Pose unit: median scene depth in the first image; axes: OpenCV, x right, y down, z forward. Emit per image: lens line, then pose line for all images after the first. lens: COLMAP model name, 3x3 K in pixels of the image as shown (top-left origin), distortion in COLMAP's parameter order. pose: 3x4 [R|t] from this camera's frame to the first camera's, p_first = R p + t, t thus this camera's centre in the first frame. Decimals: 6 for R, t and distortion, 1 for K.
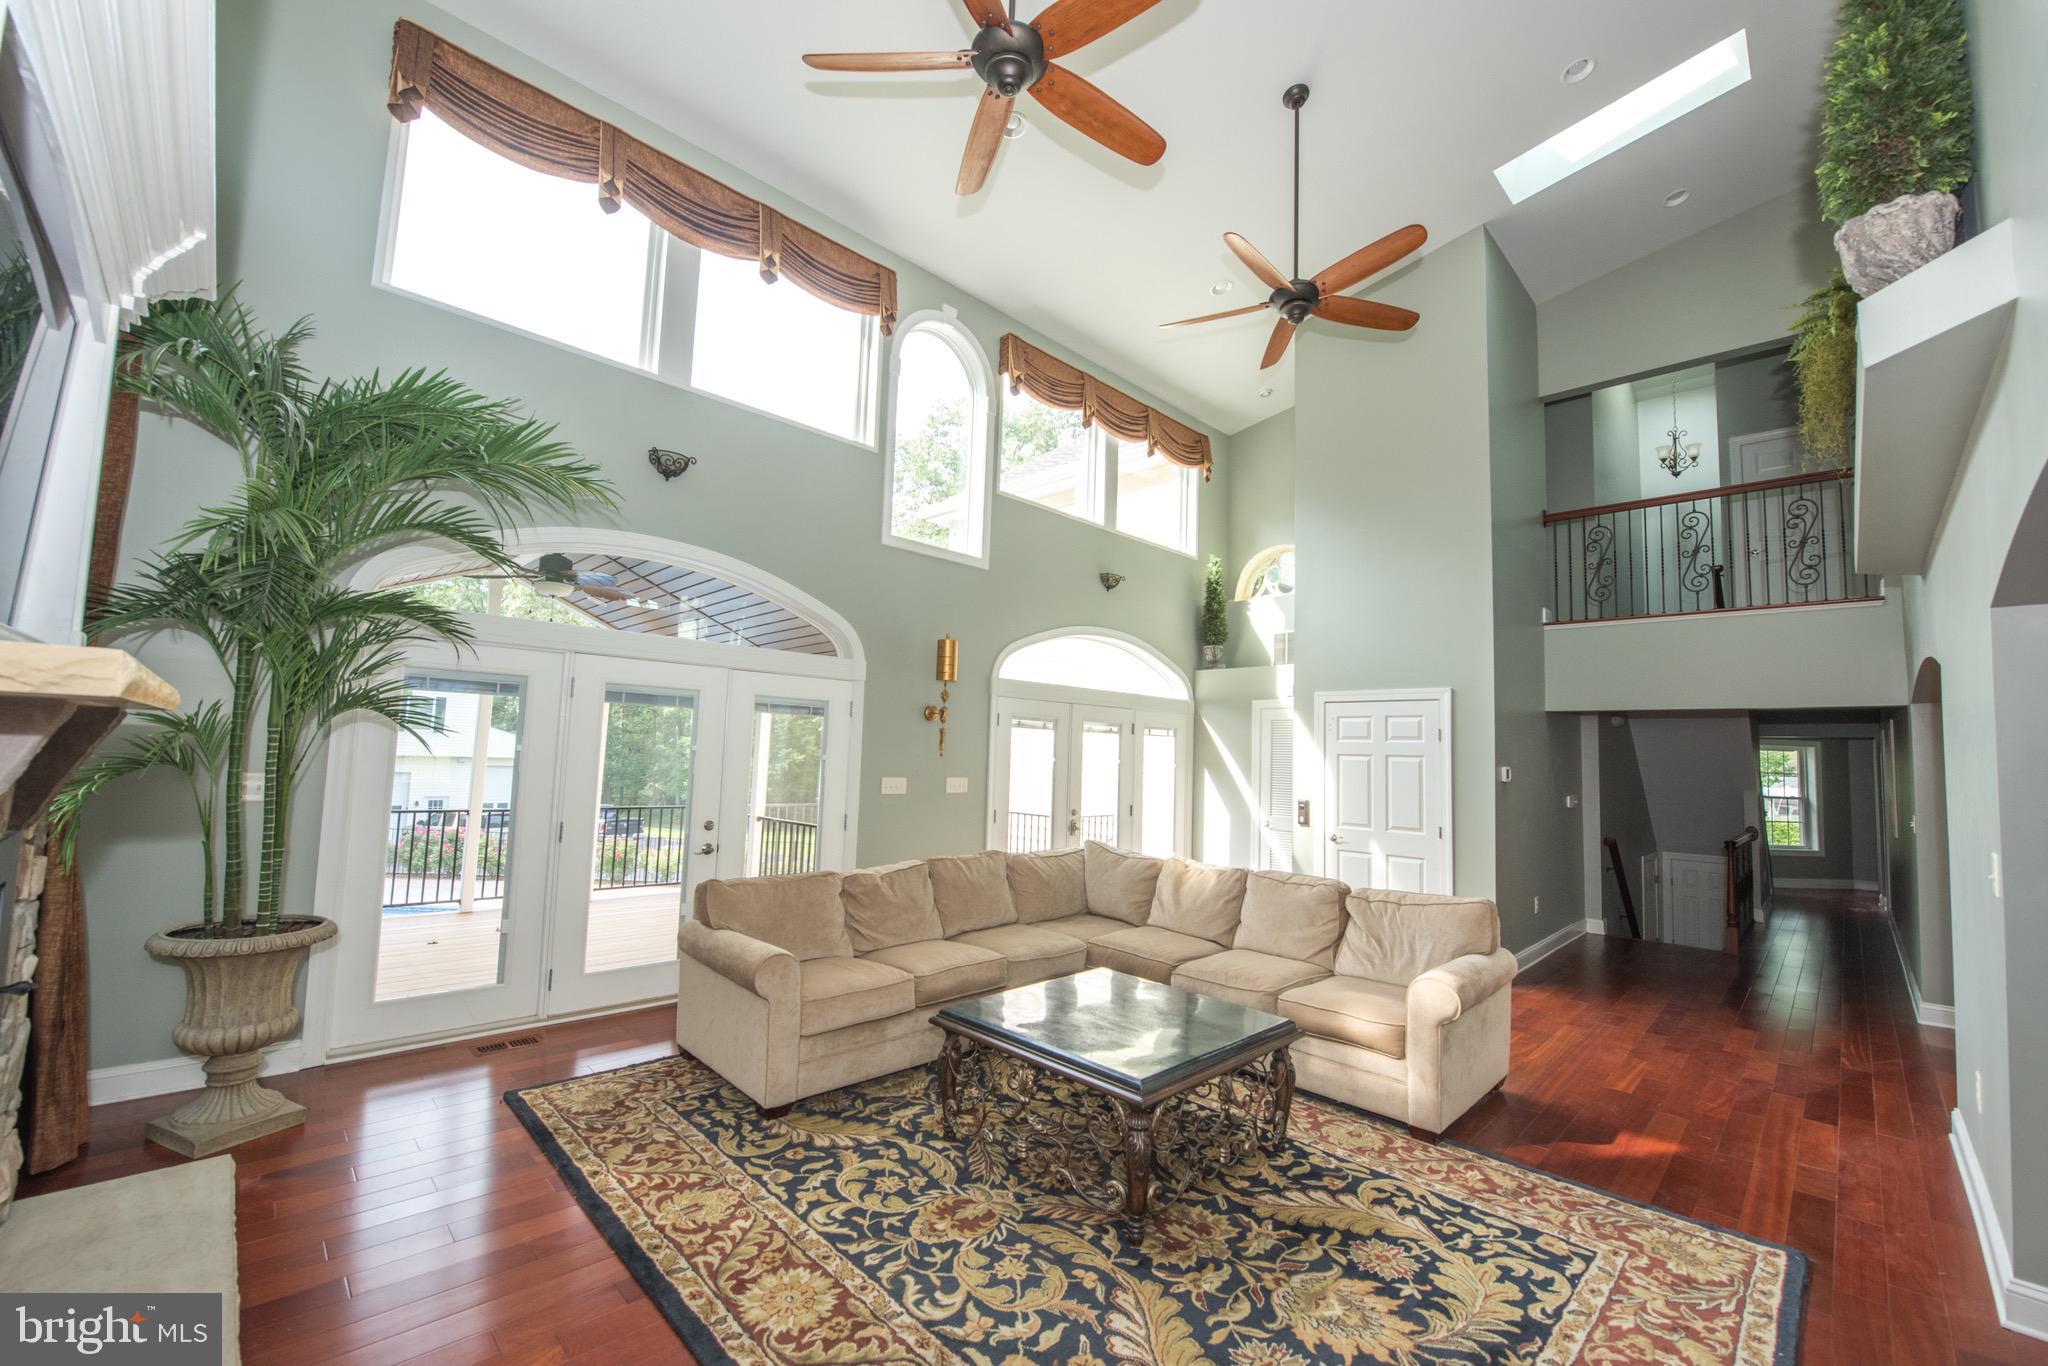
lens RADIAL K [[817.6, 0, 1033.1], [0, 817.6, 679.7], [0, 0, 1]] dist [-0.010957, -0.000864]
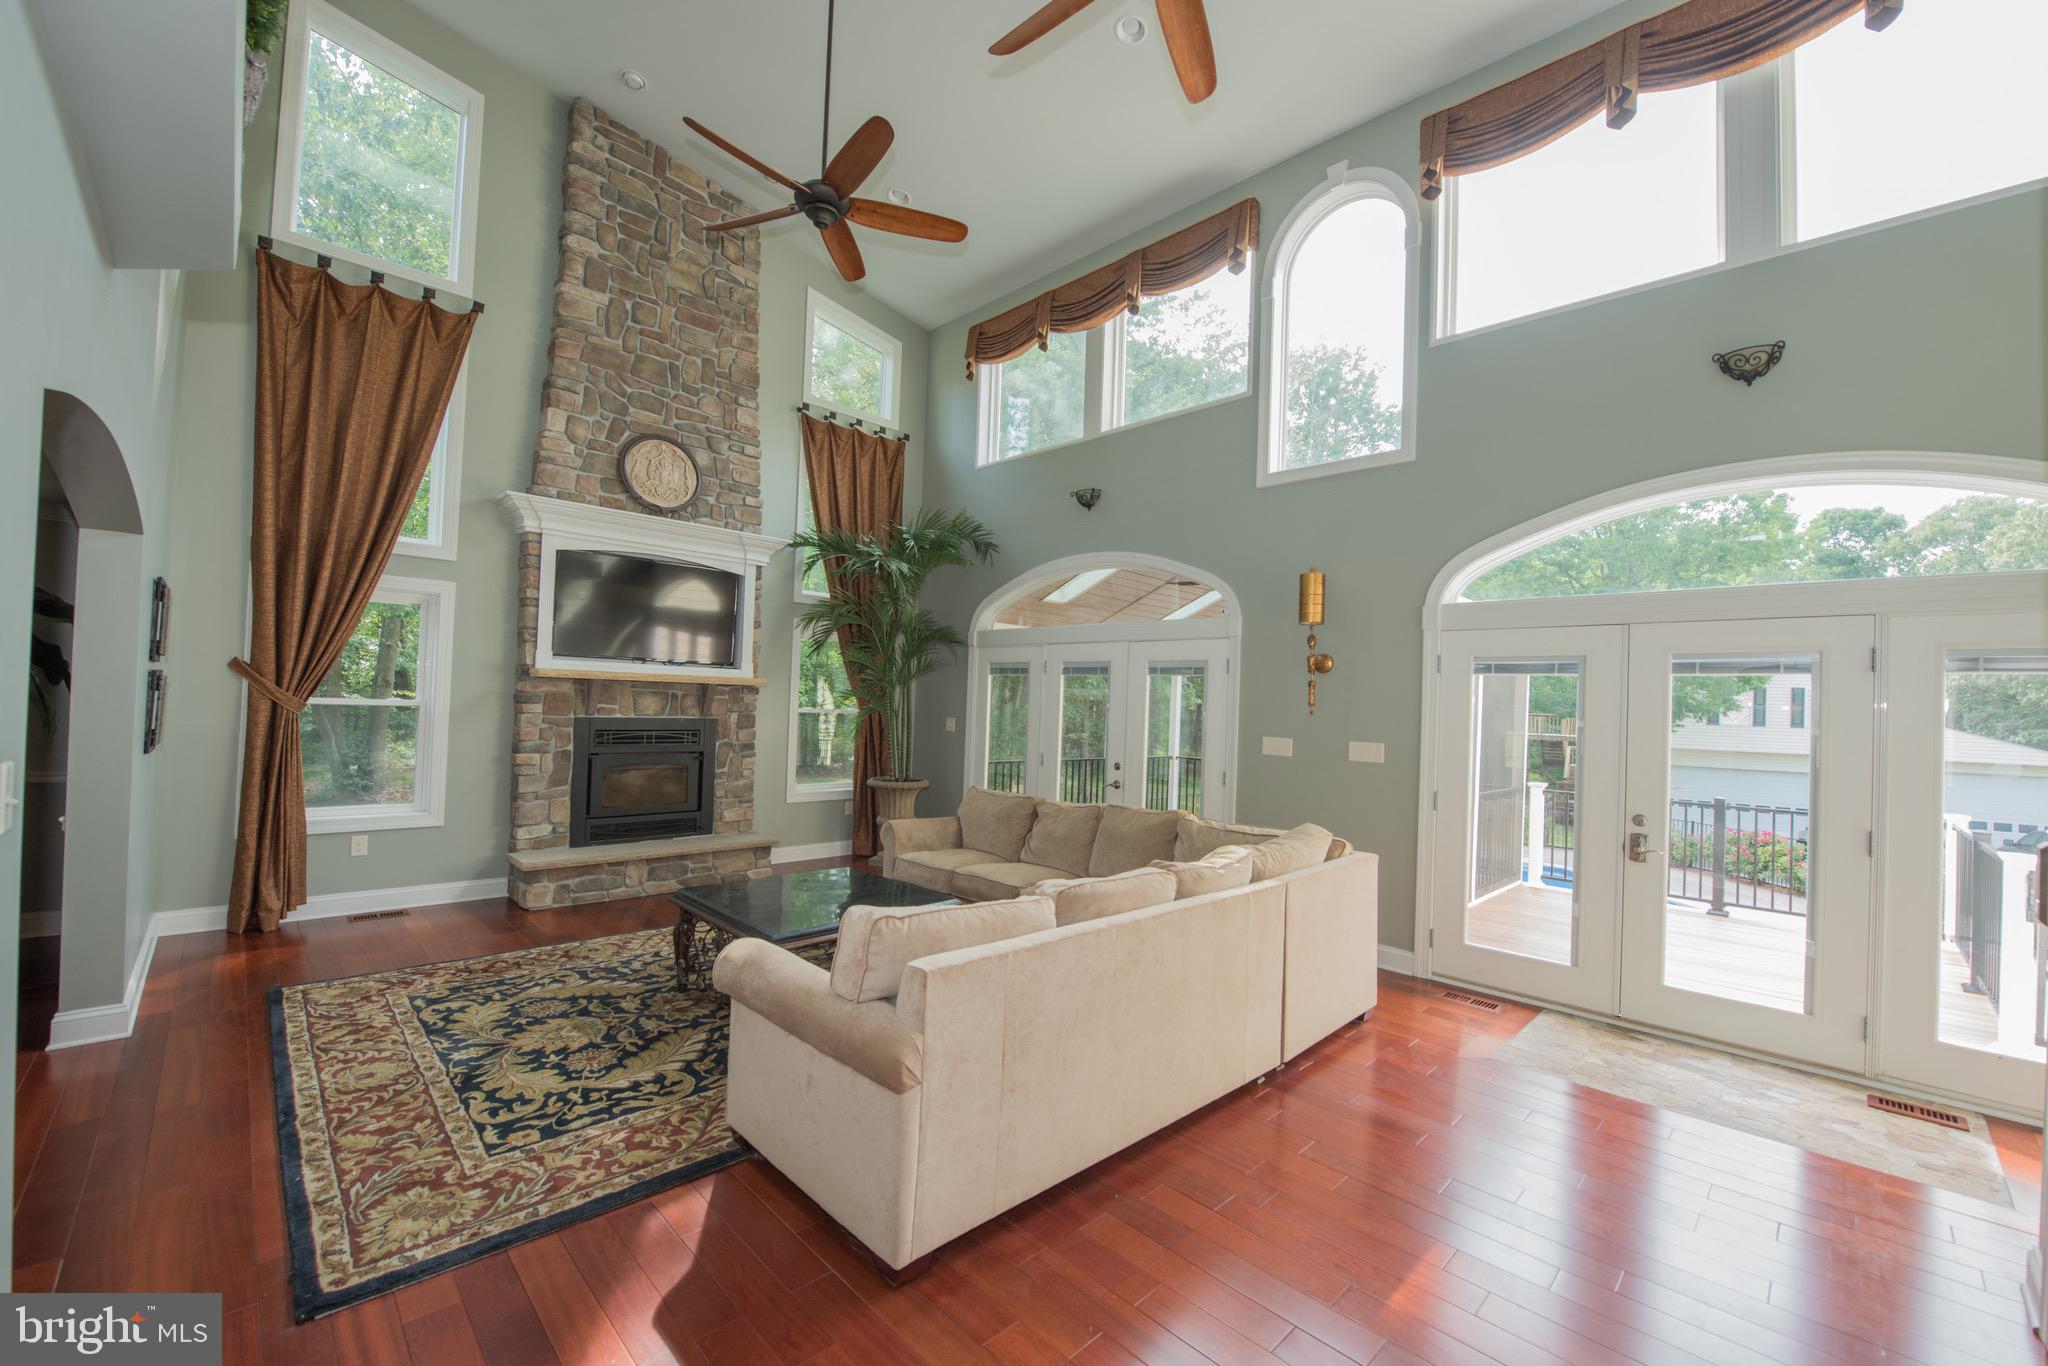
lens RADIAL K [[817.6, 0, 1034.6], [0, 817.6, 689.5], [0, 0, 1]] dist [-0.010957, -0.000864]
pose [[-0.003678, -0.048830, -0.998800, 1.727003], [0.057482, 0.997145, -0.048961, 0.223211], [0.998340, -0.057593, -0.000861, 1.711162]]
